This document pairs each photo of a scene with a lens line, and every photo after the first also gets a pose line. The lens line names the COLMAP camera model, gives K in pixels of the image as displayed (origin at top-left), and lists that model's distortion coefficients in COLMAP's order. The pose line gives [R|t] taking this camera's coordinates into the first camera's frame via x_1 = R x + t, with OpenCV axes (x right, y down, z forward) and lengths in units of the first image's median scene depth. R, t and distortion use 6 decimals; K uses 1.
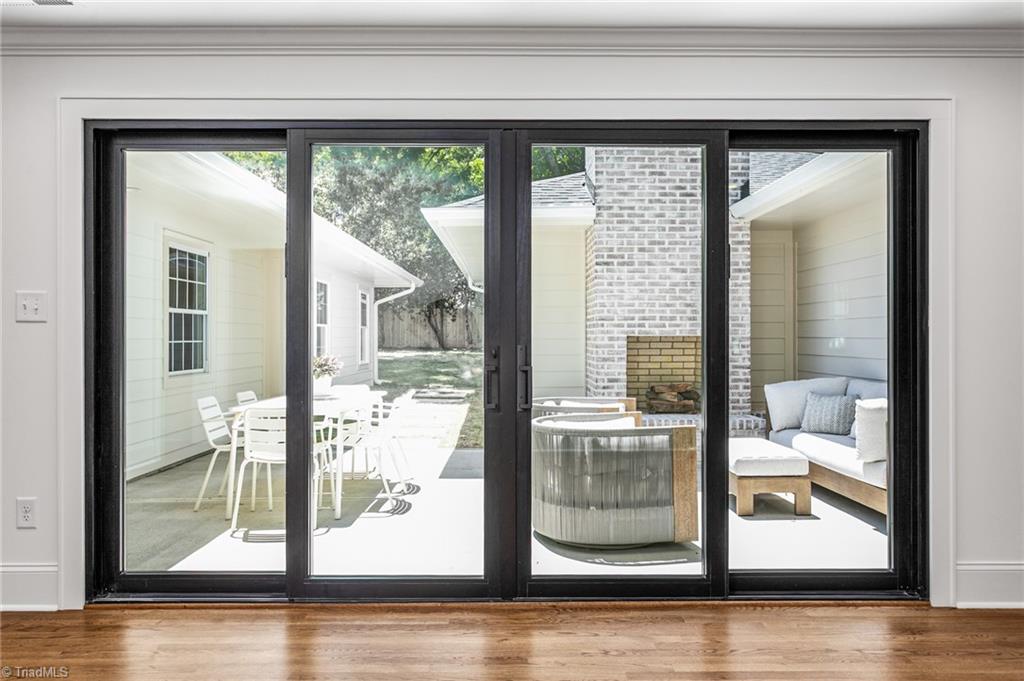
lens RADIAL K [[718.2, 0, 513.4], [0, 718.2, 338.7], [0, 0, 1]] dist [-0.001699, -0.000452]
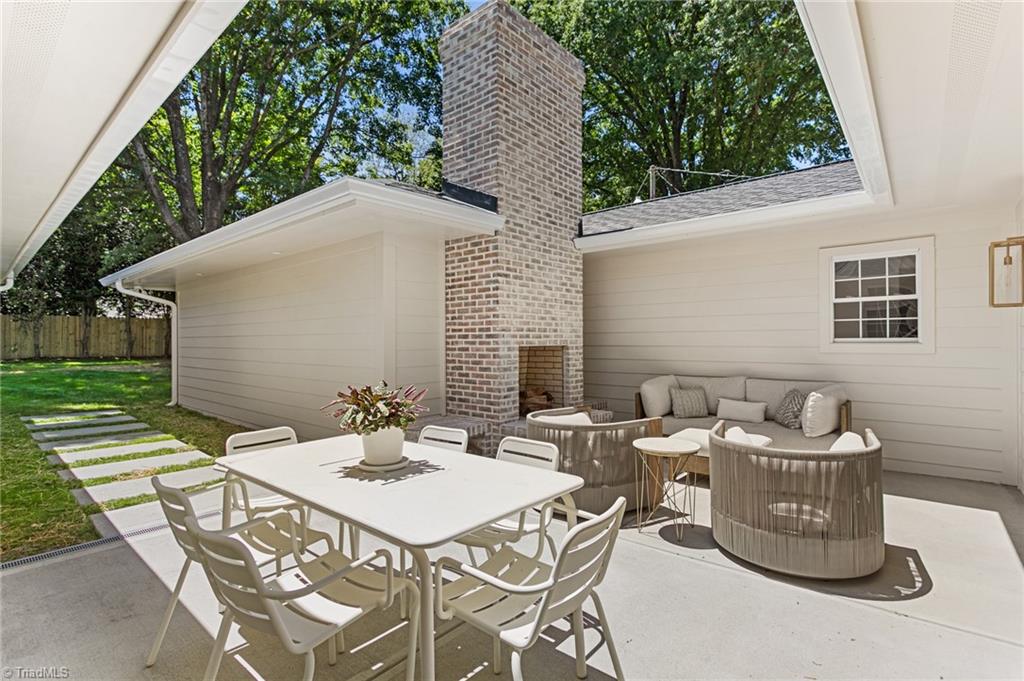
lens RADIAL K [[491.6, 0, 512.2], [0, 491.6, 340.8], [0, 0, 1]] dist [-0.002898, 0.003061]
pose [[0.659734, -0.004103, 0.751488, -0.391216], [0.003714, 0.999991, 0.002199, -0.013267], [-0.751490, 0.001340, 0.659743, 0.530919]]
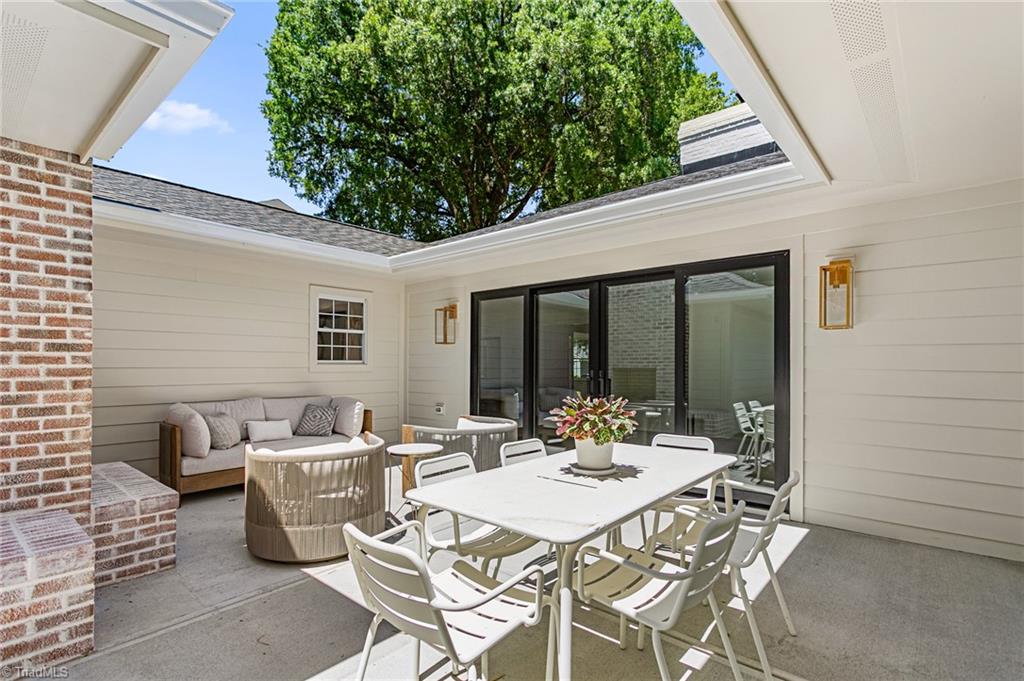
lens RADIAL K [[491.6, 0, 527.9], [0, 491.6, 364.5], [0, 0, 1]] dist [-0.002898, 0.003061]
pose [[-0.764752, -0.000783, 0.644325, -0.392903], [-0.002321, 0.999996, -0.001540, -0.005716], [-0.644321, -0.002673, -0.764751, 1.066397]]
